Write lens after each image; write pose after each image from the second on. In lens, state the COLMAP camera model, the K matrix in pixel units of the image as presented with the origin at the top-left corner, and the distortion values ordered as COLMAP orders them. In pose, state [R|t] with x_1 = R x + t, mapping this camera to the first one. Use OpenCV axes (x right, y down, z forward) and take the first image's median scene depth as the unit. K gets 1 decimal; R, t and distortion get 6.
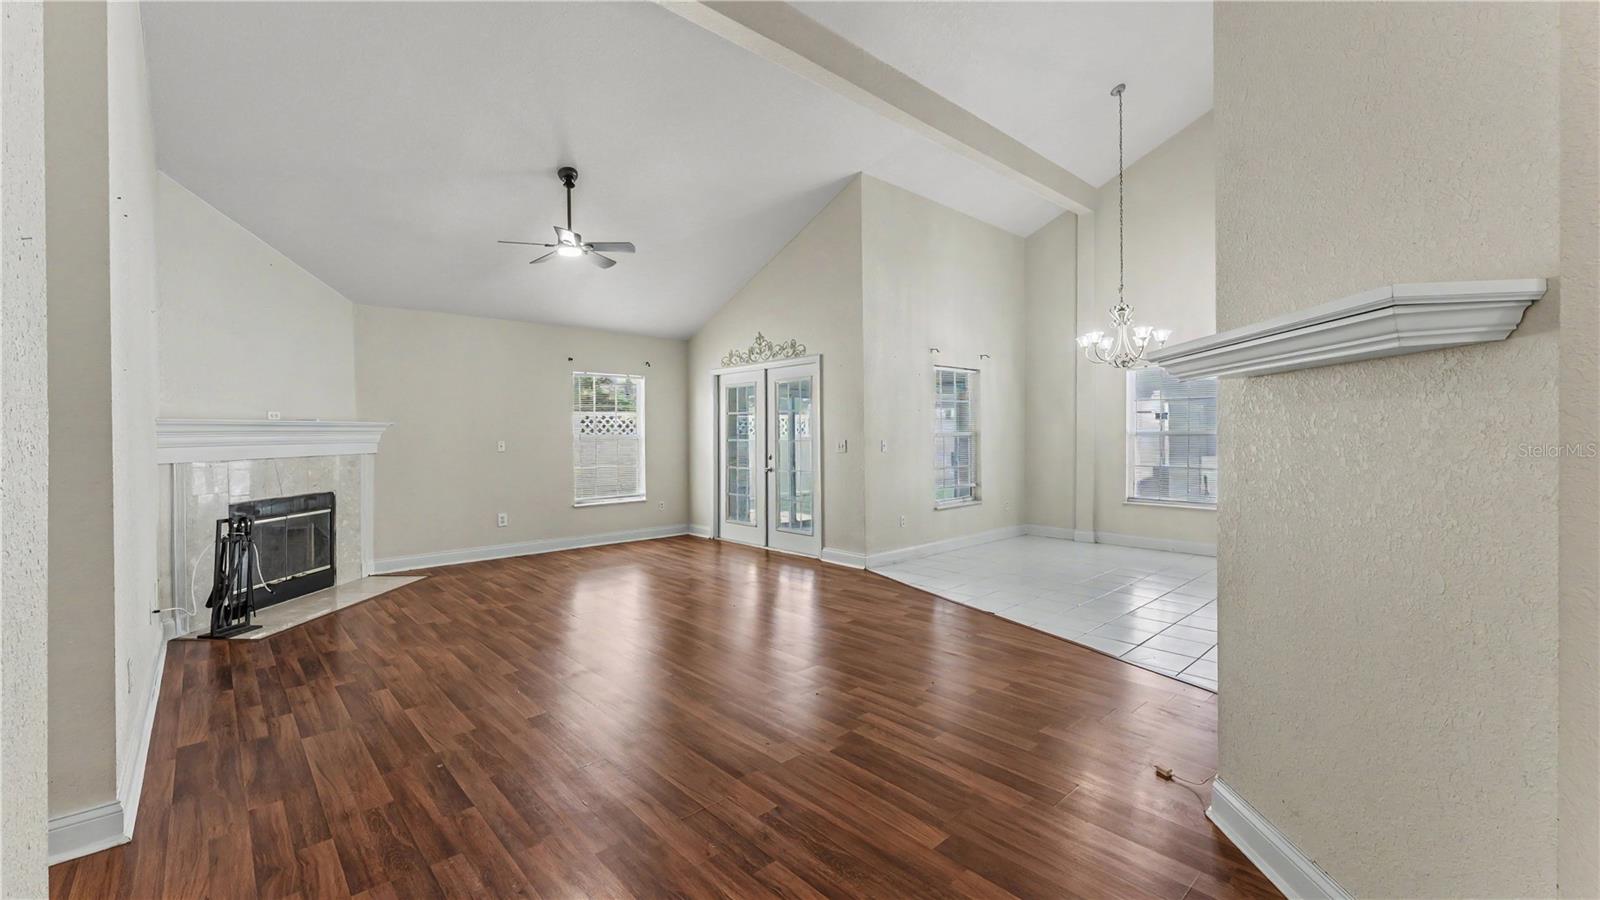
lens RADIAL K [[639.6, 0, 797.7], [0, 639.6, 435.5], [0, 0, 1]] dist [0.000212, -0.000431]
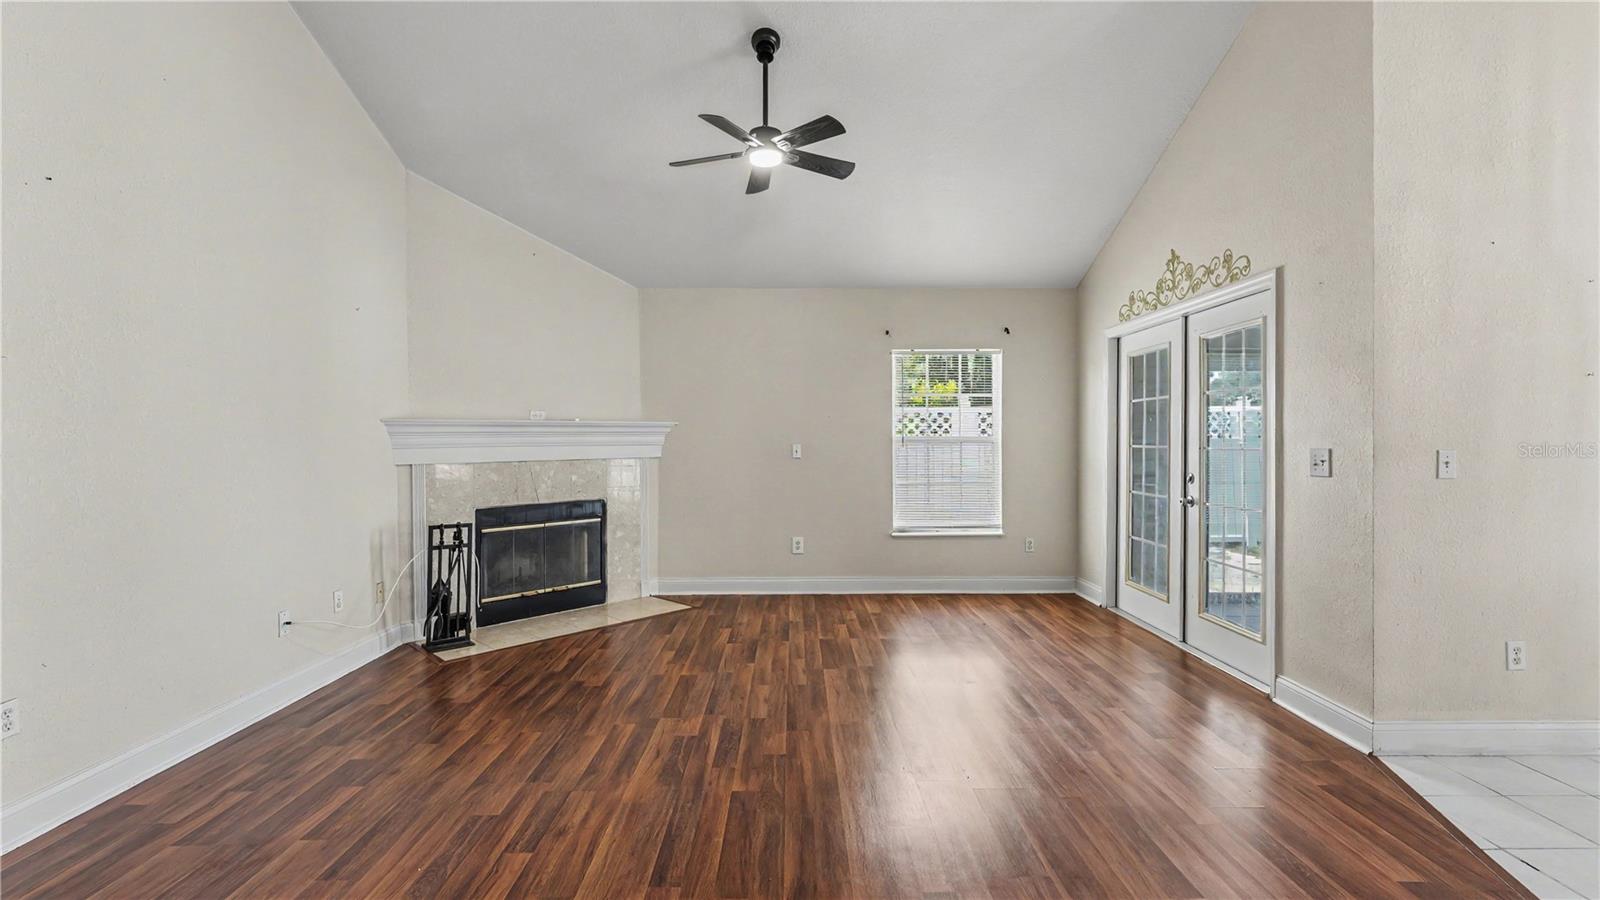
lens RADIAL K [[715.2, 0, 796.6], [0, 715.2, 446.1], [0, 0, 1]] dist [-0.002388, -0.001749]
pose [[0.739356, 0.009470, -0.673249, 0.122367], [-0.002601, 0.999934, 0.011209, 0.000768], [0.673310, -0.006536, 0.739331, 0.348410]]
